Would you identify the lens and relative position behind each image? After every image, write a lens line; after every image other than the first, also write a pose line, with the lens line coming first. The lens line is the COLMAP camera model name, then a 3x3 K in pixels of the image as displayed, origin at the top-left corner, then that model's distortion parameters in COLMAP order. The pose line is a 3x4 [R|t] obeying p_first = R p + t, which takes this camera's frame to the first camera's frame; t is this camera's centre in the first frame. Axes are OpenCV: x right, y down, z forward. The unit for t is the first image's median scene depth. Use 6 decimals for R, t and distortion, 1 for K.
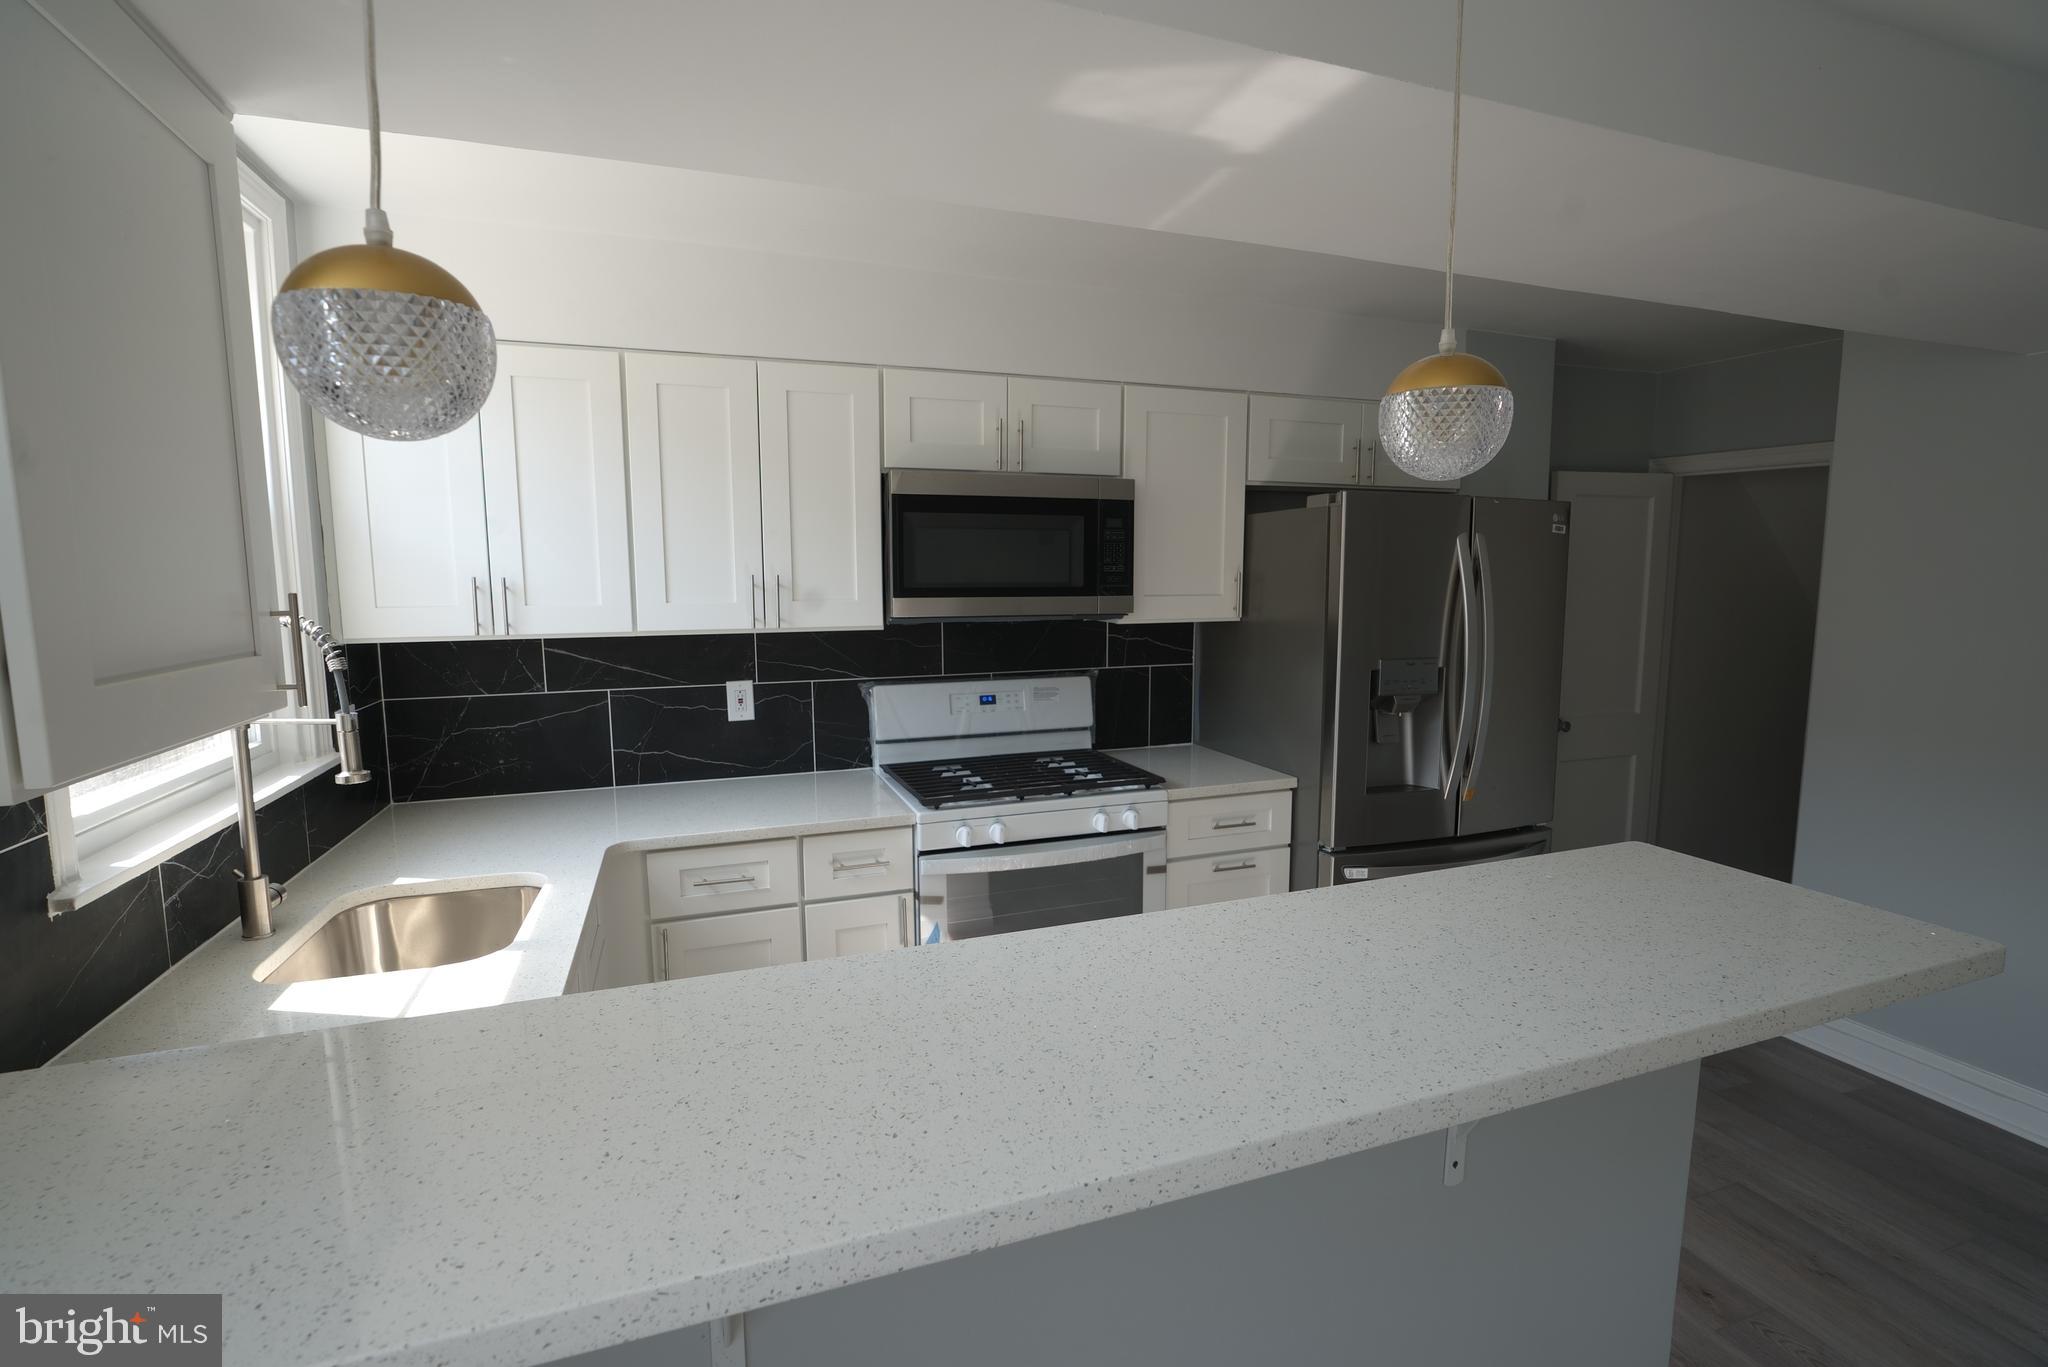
lens RADIAL K [[955.4, 0, 1026.2], [0, 955.4, 687.3], [0, 0, 1]] dist [-0.026240, 0.007238]
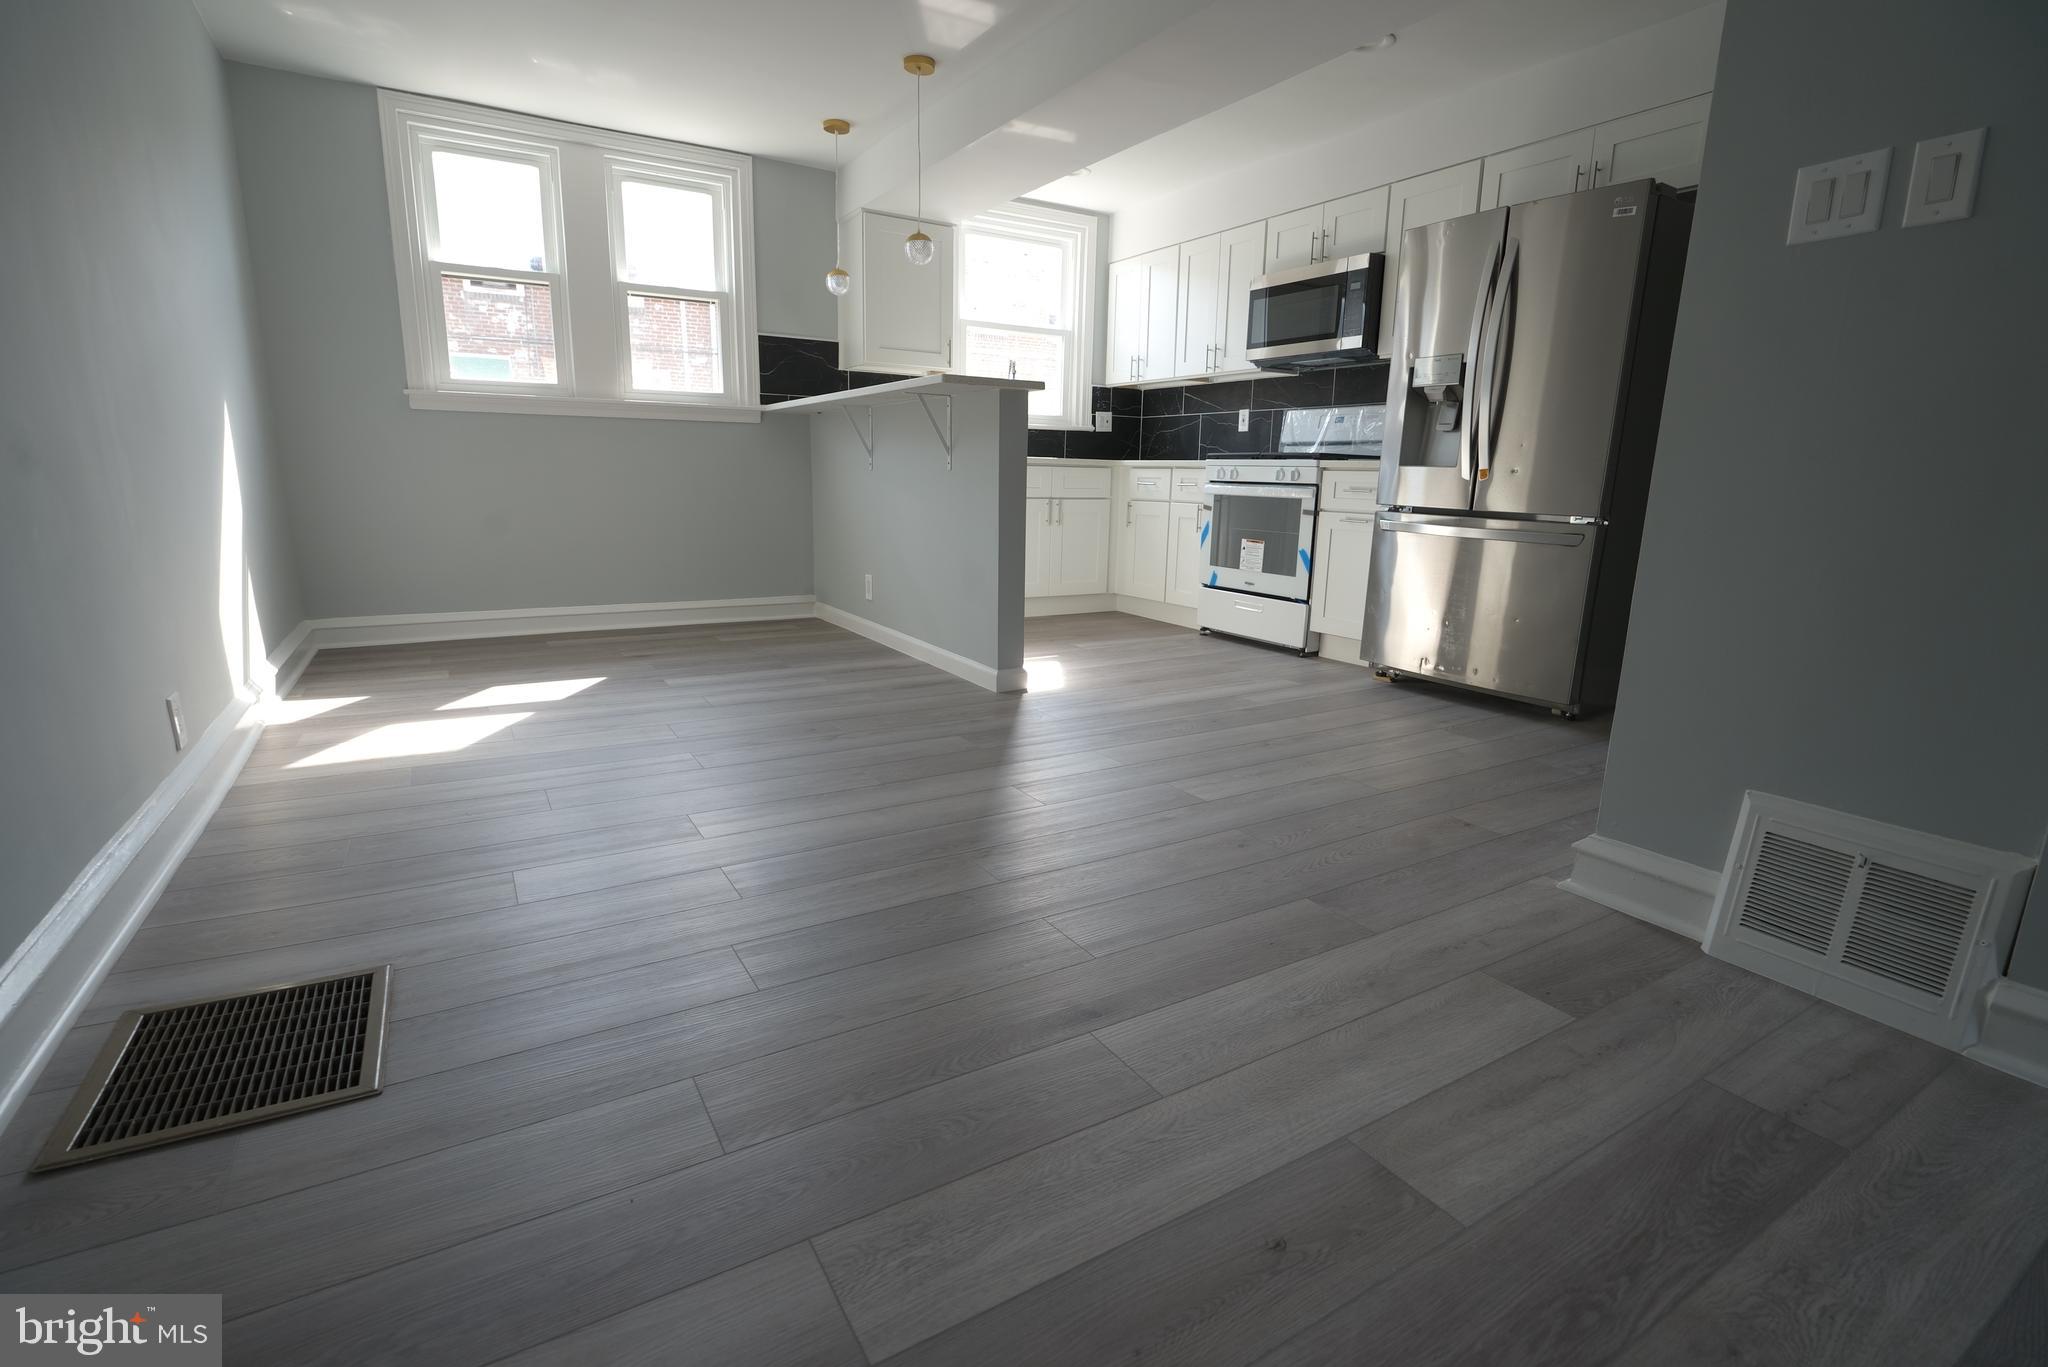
lens RADIAL K [[955.4, 0, 1022.0], [0, 955.4, 680.3], [0, 0, 1]] dist [-0.026240, 0.007238]
pose [[0.195292, 0.215350, -0.956810, 1.549707], [-0.140599, 0.971665, 0.189996, 0.221378], [0.970615, 0.097422, 0.220036, 0.222094]]
